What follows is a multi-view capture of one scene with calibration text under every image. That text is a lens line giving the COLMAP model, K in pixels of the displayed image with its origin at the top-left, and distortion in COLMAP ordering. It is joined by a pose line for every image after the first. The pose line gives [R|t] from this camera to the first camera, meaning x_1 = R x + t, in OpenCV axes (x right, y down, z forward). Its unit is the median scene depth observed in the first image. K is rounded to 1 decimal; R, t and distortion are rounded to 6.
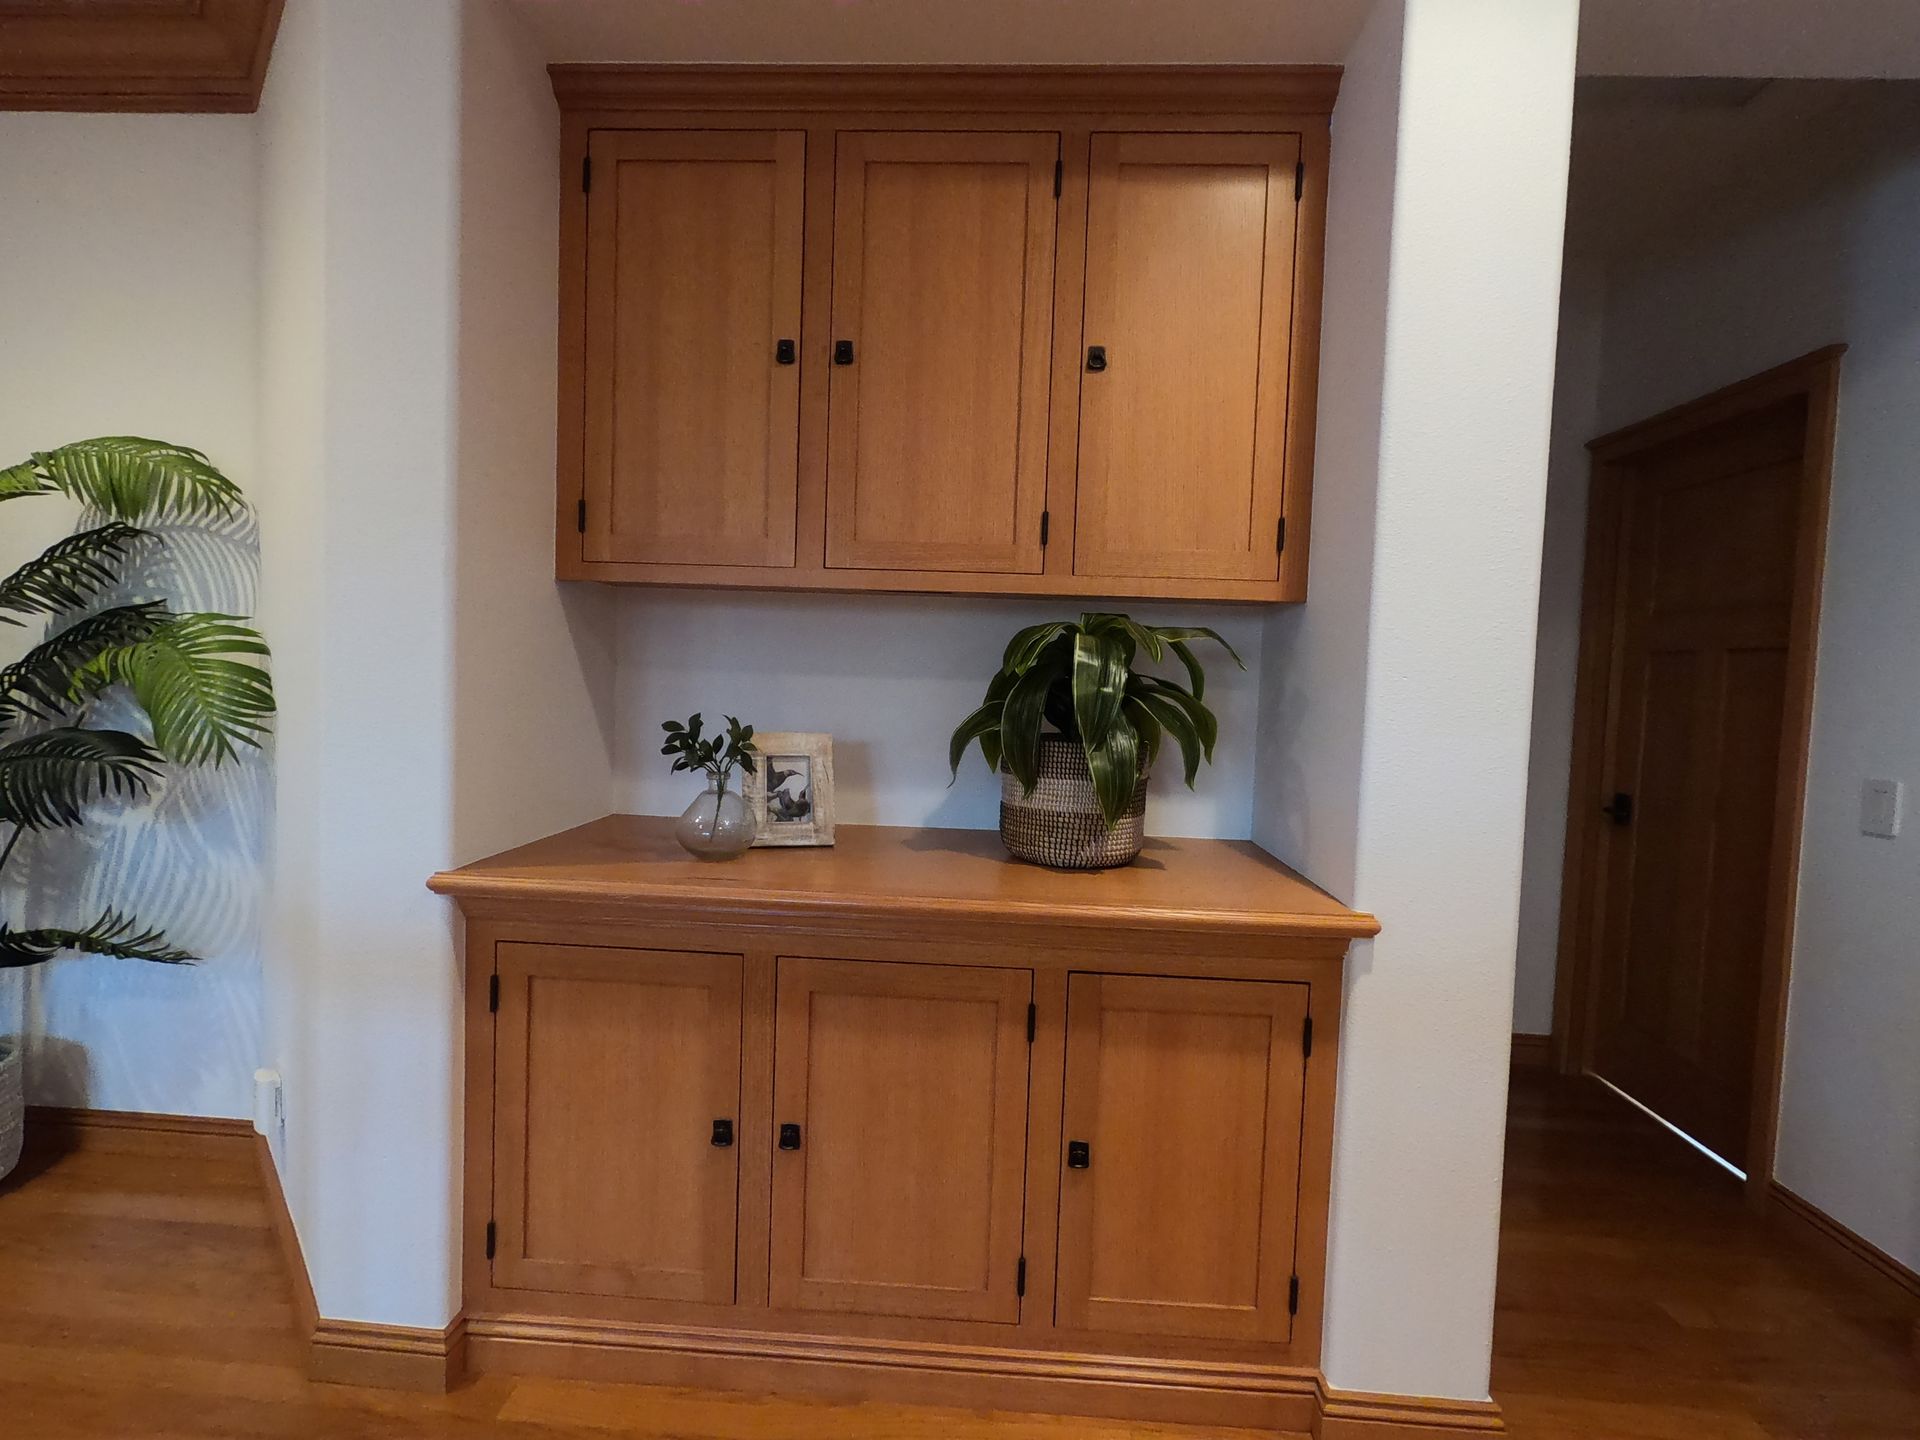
lens RADIAL K [[916.4, 0, 960.0], [0, 916.4, 720.8], [0, 0, 1]] dist [0.001380, -0.000762]
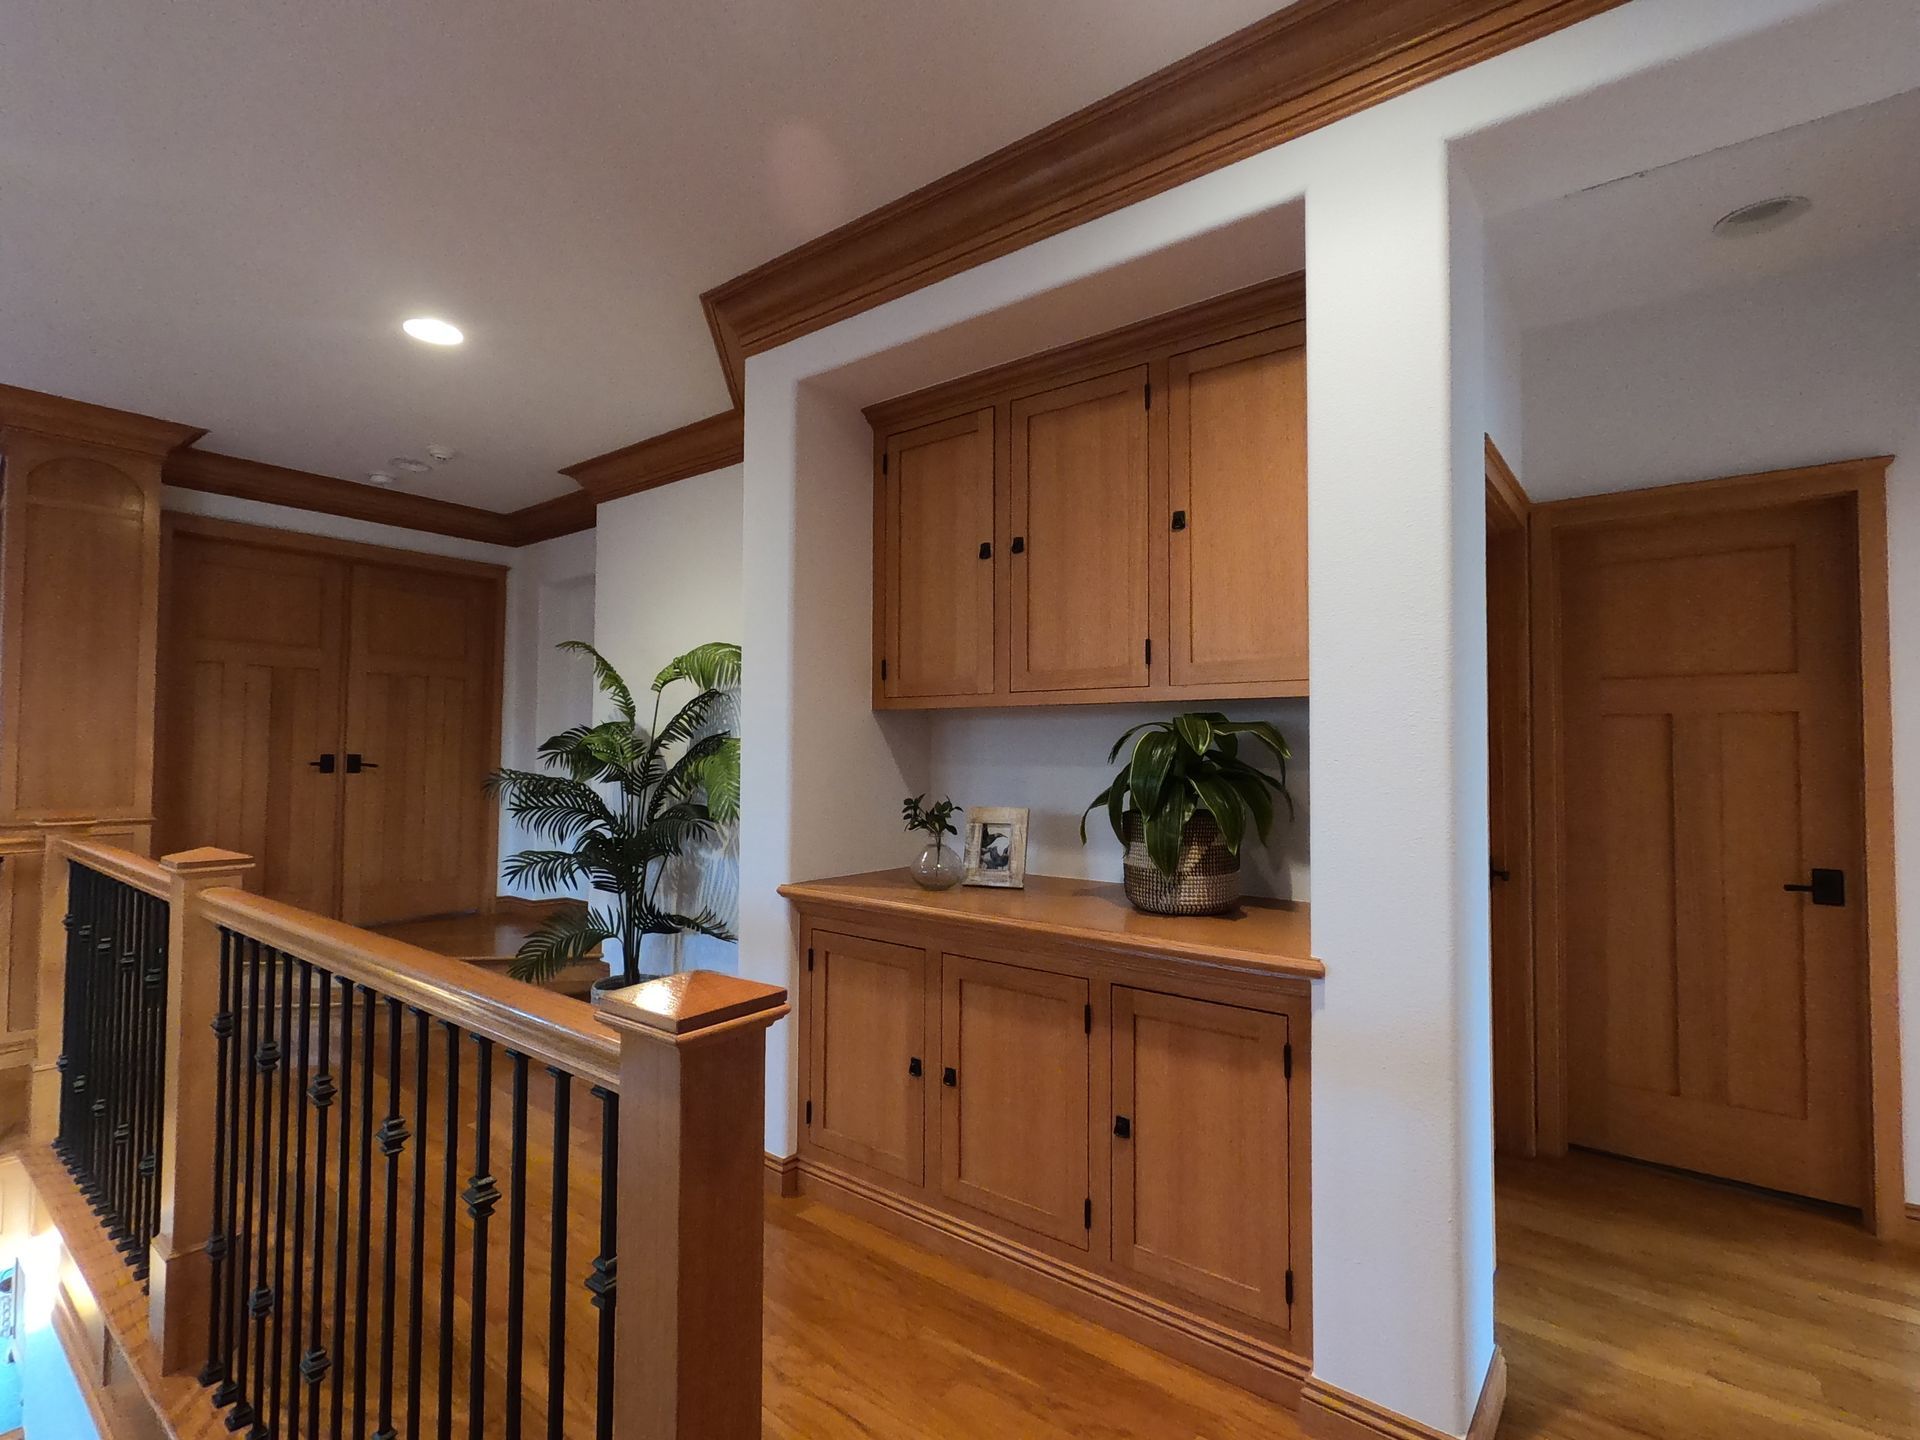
lens RADIAL K [[916.4, 0, 958.9], [0, 916.4, 720.9], [0, 0, 1]] dist [0.001380, -0.000762]
pose [[0.816077, -0.049446, -0.575824, 0.632947], [-0.004940, 0.995700, -0.092502, 0.012387], [0.577922, 0.078334, 0.812324, -0.221735]]
